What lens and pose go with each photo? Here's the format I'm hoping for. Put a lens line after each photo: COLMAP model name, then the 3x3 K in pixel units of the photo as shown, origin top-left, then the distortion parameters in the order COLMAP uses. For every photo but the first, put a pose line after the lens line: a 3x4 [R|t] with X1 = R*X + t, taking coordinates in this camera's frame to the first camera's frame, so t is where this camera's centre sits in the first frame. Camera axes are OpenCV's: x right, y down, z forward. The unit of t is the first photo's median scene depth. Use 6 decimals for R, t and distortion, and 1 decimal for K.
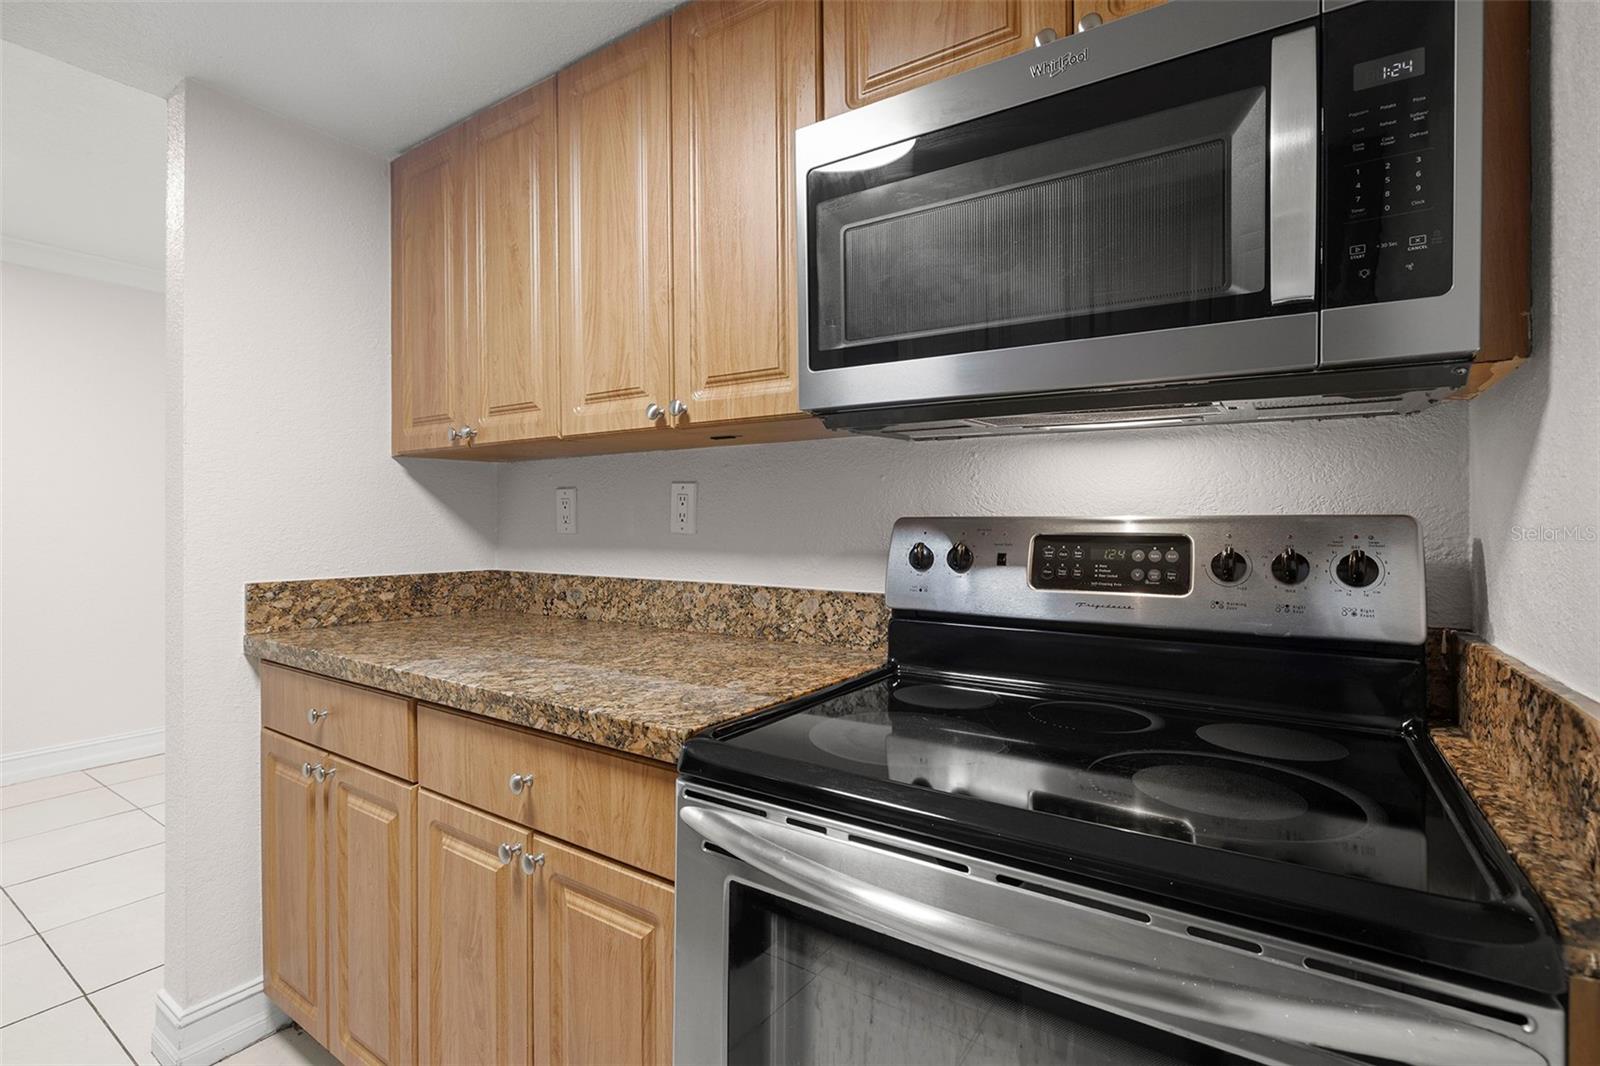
lens RADIAL K [[757.1, 0, 800.1], [0, 757.1, 526.8], [0, 0, 1]] dist [-0.015644, 0.002035]
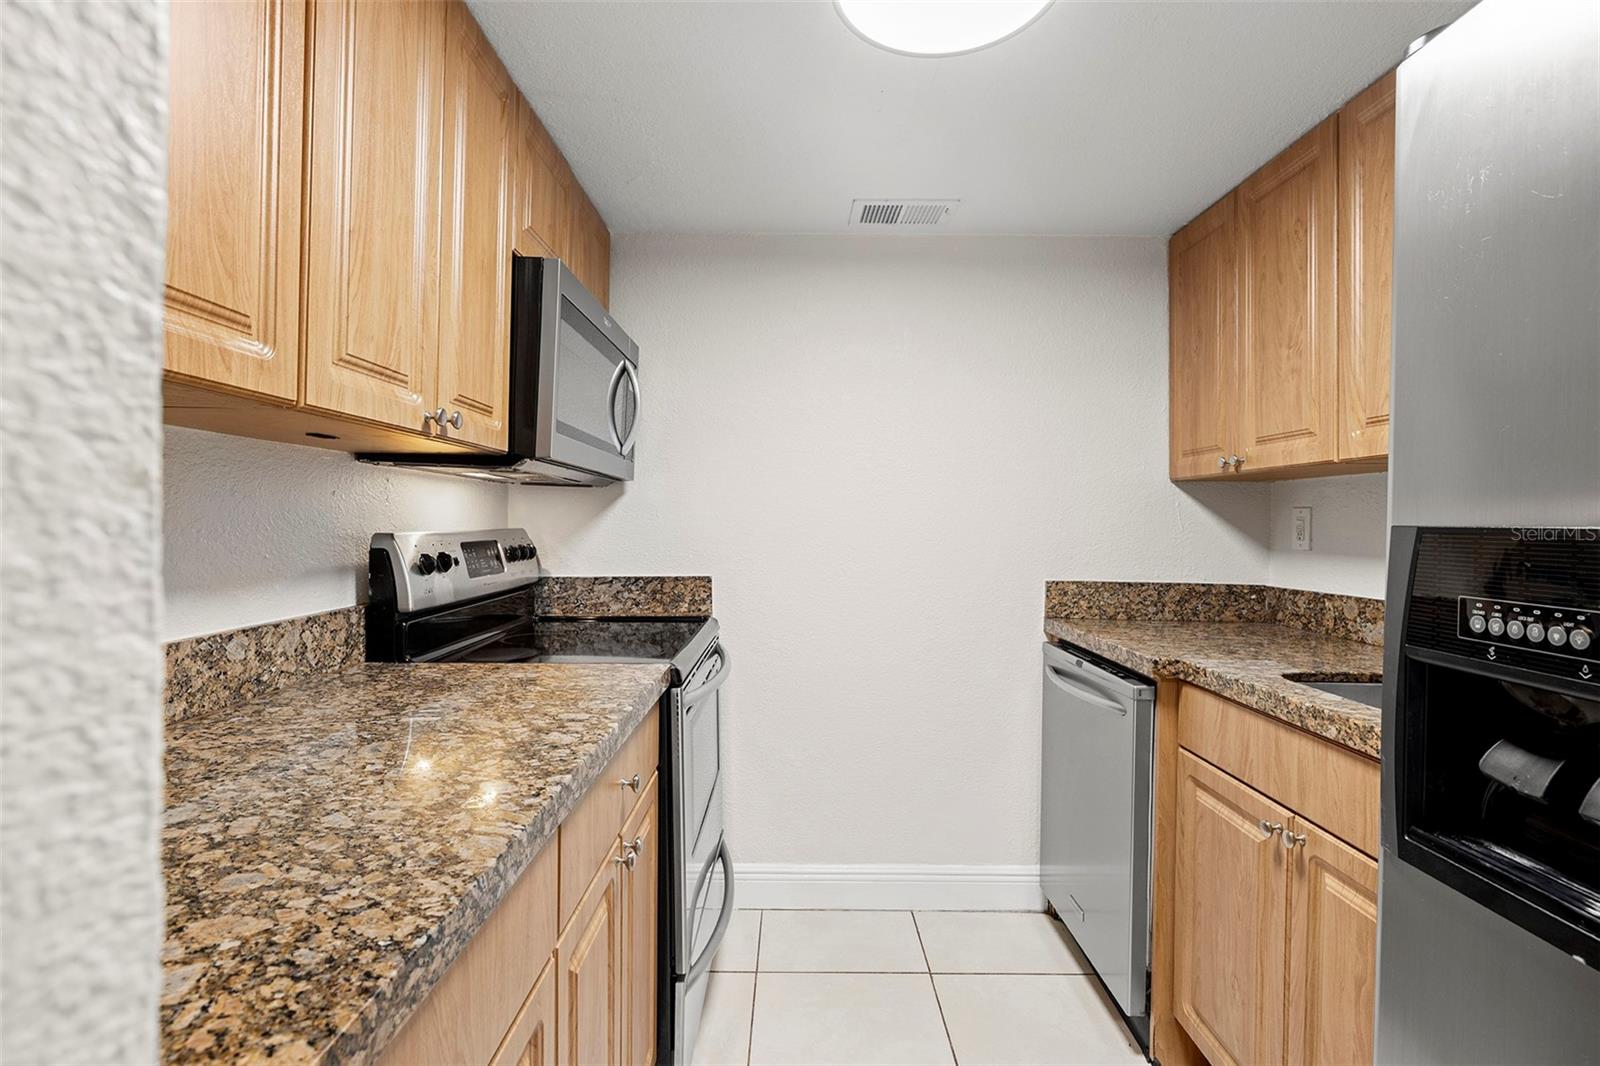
lens RADIAL K [[757.1, 0, 802.8], [0, 757.1, 522.2], [0, 0, 1]] dist [-0.015644, 0.002035]
pose [[-0.572901, -0.009418, 0.819570, -0.973753], [-0.002712, 0.999950, 0.009595, -0.034809], [-0.819620, 0.003274, -0.572898, 0.984698]]
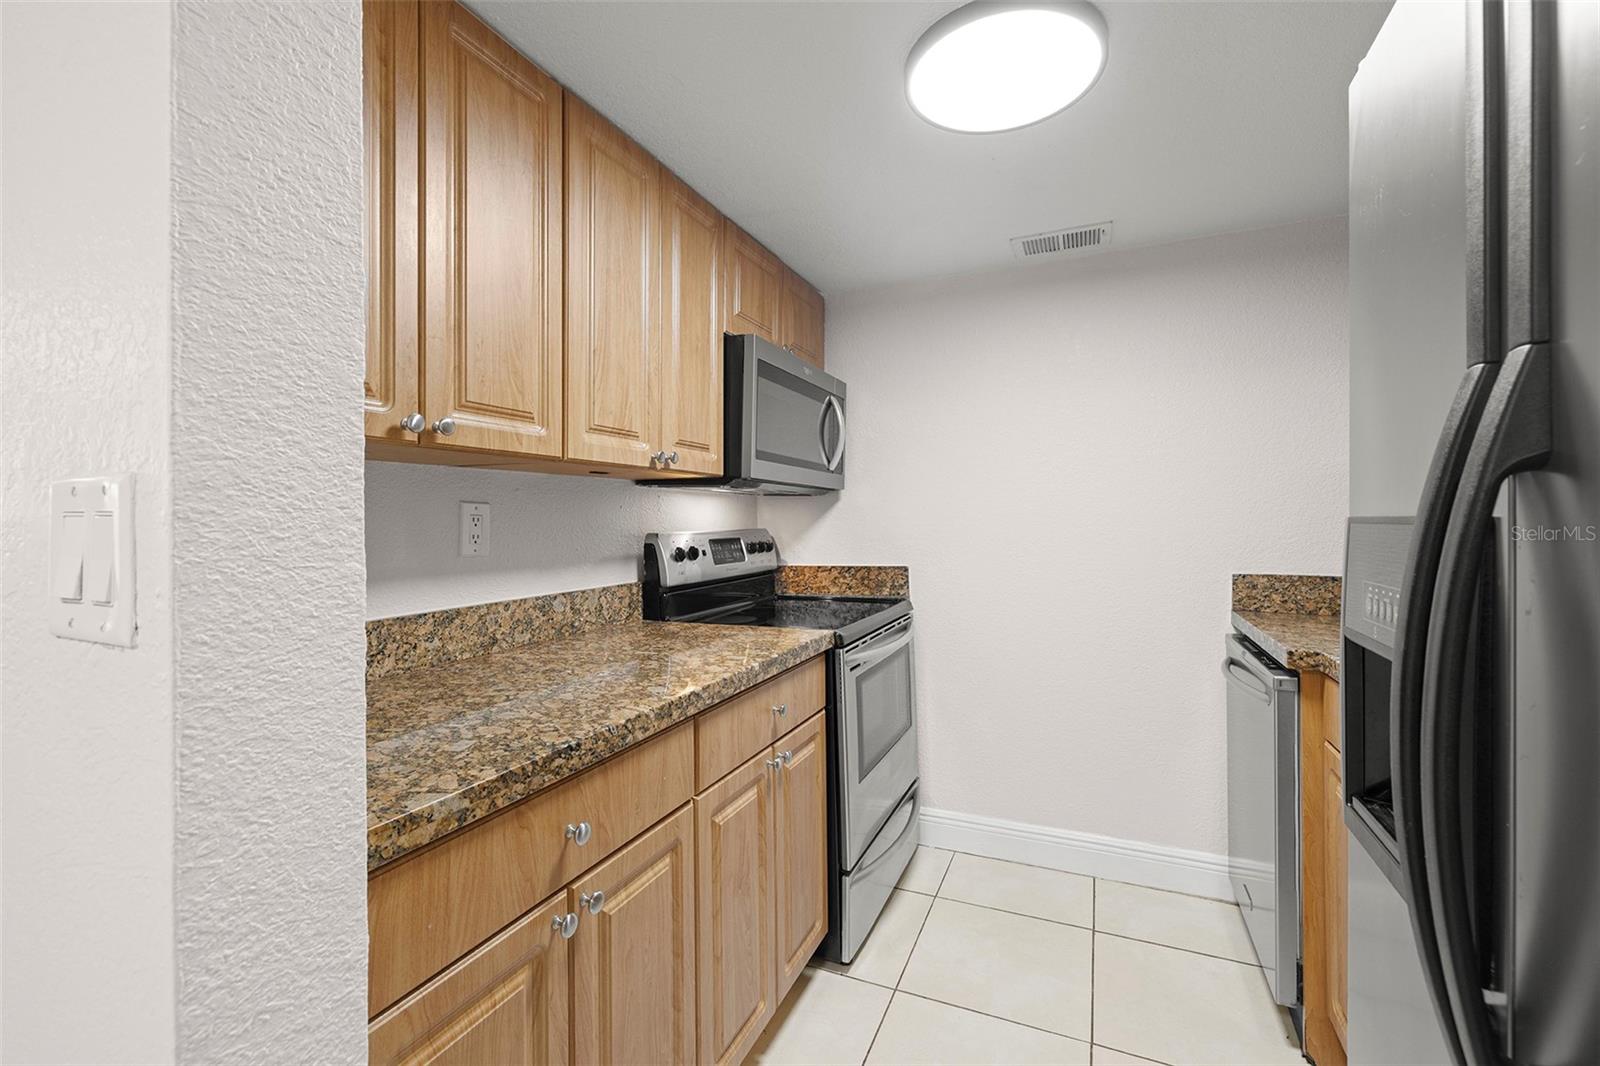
lens RADIAL K [[690.4, 0, 792.0], [0, 690.4, 516.5], [0, 0, 1]] dist [-0.007167, 0.000249]
pose [[-0.180765, 0.003993, 0.983518, -1.214472], [0.019165, 0.999816, -0.000537, -0.036471], [-0.983340, 0.018752, -0.180808, 0.847585]]
